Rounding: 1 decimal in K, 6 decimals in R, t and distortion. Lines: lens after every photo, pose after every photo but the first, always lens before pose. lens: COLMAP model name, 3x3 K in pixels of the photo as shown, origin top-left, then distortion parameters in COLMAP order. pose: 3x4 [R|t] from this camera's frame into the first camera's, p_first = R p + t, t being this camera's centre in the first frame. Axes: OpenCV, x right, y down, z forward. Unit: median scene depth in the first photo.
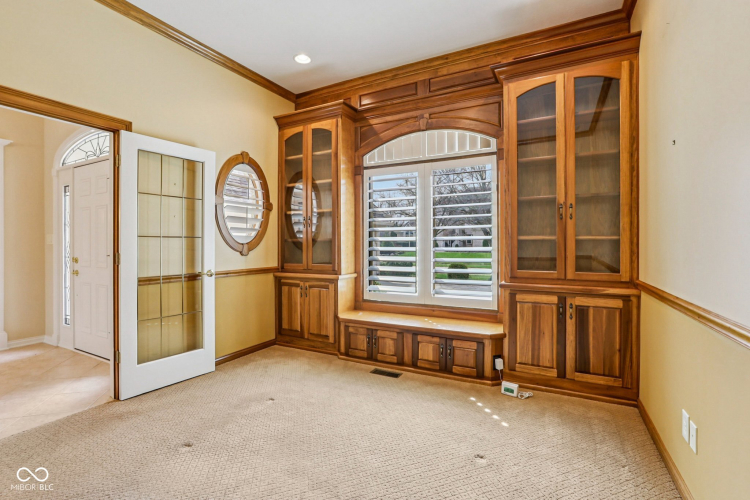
lens RADIAL K [[342.2, 0, 376.5], [0, 342.2, 245.7], [0, 0, 1]] dist [-0.053941, 0.024865]
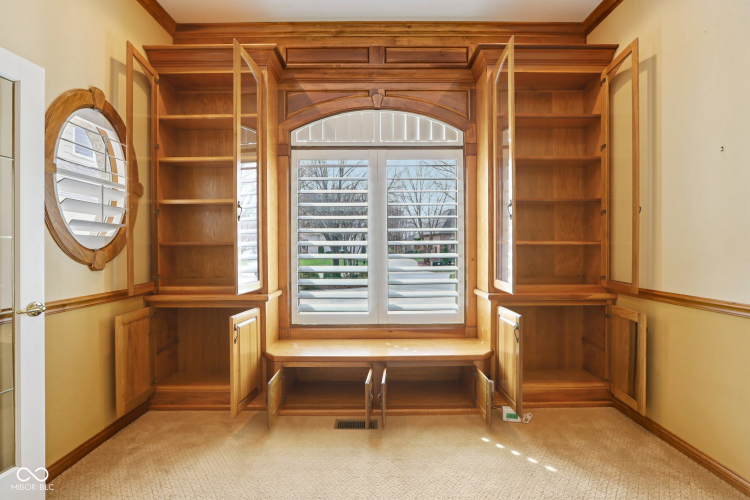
lens RADIAL K [[341.1, 0, 375.0], [0, 341.1, 250.0], [0, 0, 1]] dist [-0.030002, 0.007034]
pose [[0.881849, -0.002171, 0.471527, -0.246421], [0.004213, 0.999986, -0.003275, -0.001243], [-0.471513, 0.004875, 0.881846, 0.291085]]
